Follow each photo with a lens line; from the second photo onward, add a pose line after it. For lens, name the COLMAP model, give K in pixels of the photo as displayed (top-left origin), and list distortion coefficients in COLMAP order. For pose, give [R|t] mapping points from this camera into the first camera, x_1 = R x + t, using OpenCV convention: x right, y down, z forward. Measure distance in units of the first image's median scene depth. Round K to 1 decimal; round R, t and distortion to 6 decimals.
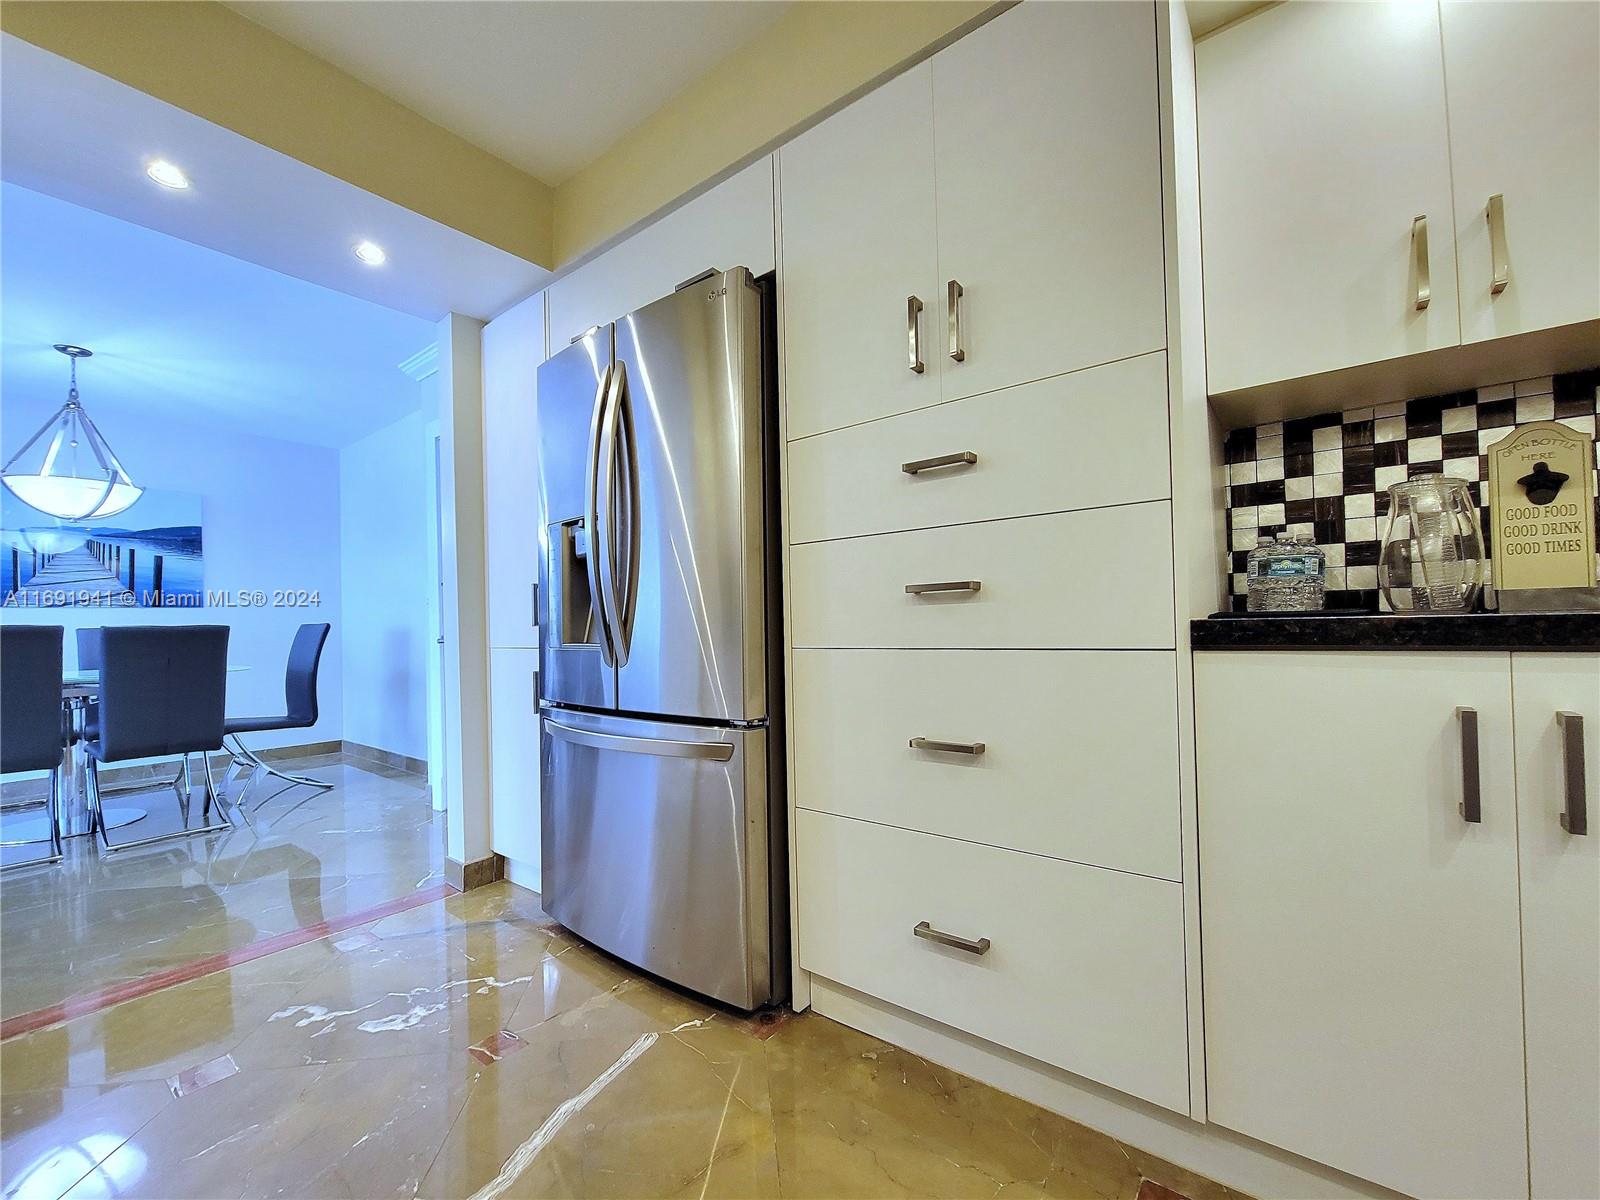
lens RADIAL K [[646.1, 0, 802.4], [0, 646.1, 613.8], [0, 0, 1]] dist [-0.008581, 0.000371]
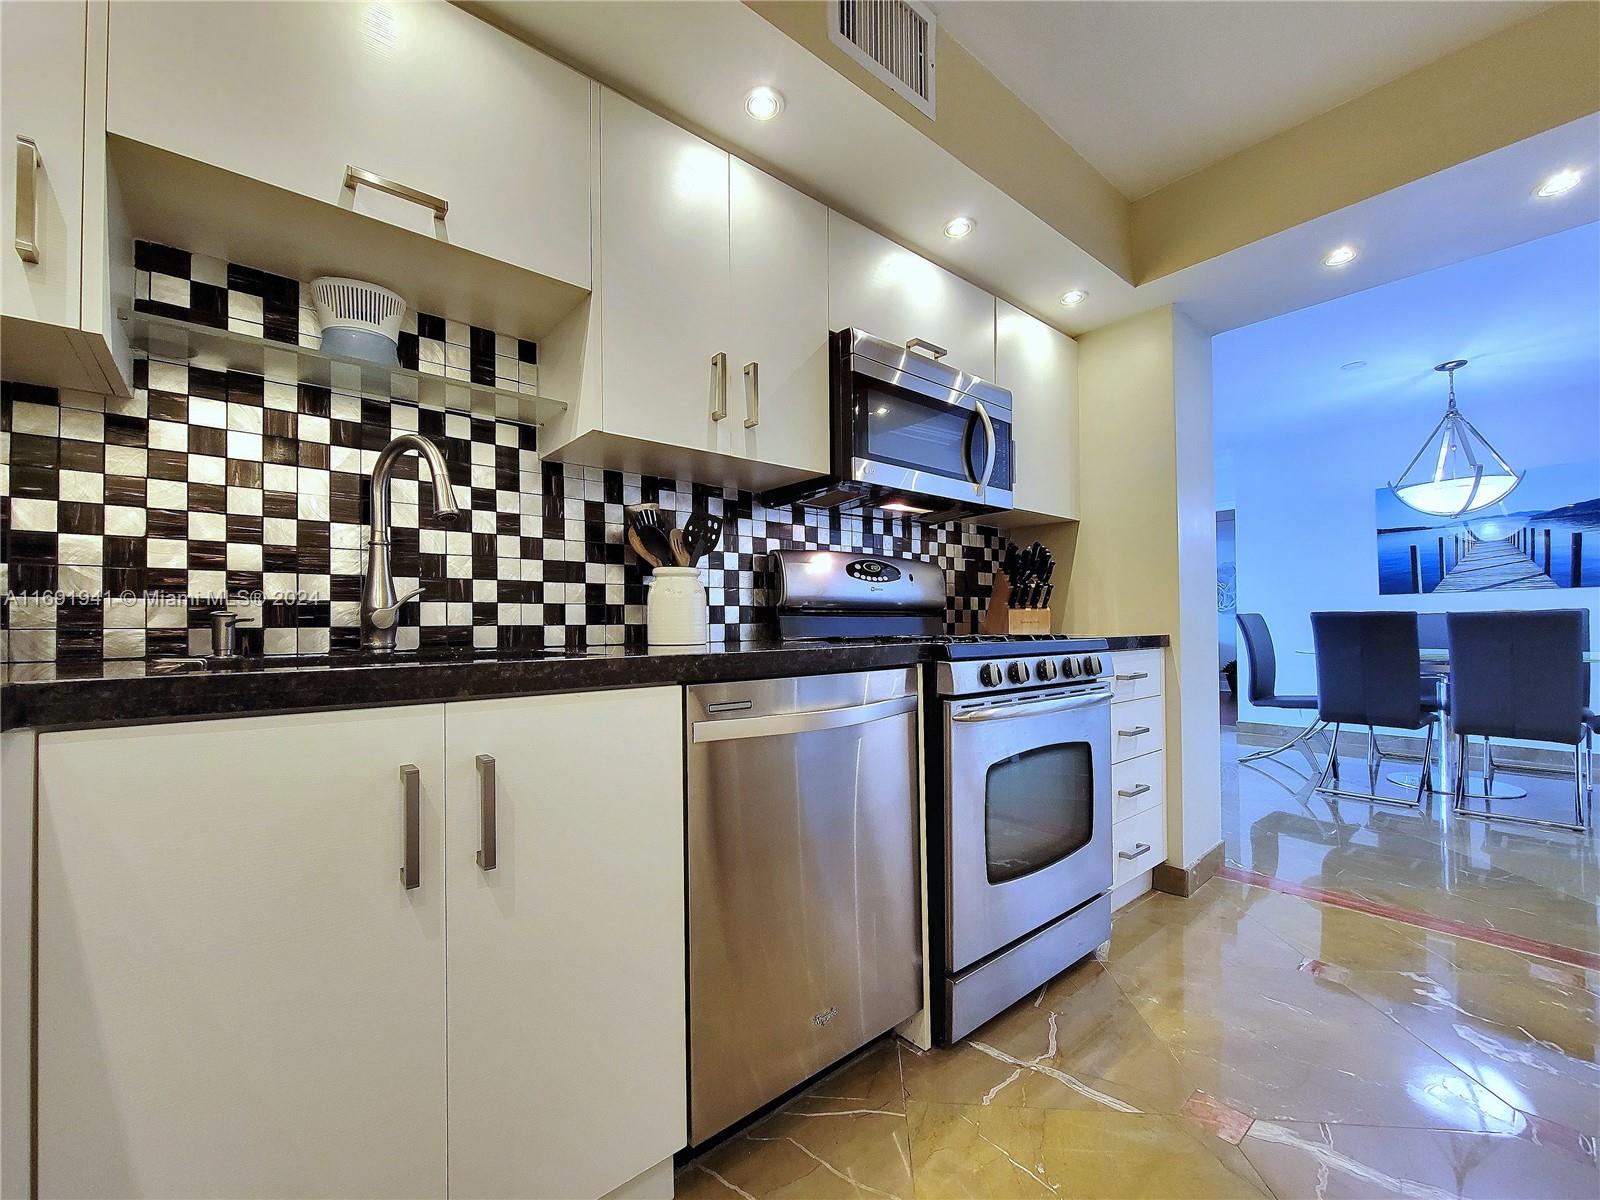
lens RADIAL K [[646.1, 0, 802.4], [0, 646.1, 613.8], [0, 0, 1]] dist [-0.008581, 0.000371]
pose [[-0.195263, 0.008274, -0.980716, 0.157124], [0.031380, 0.999505, 0.002185, -0.010380], [0.980249, -0.030348, -0.195427, 0.070383]]
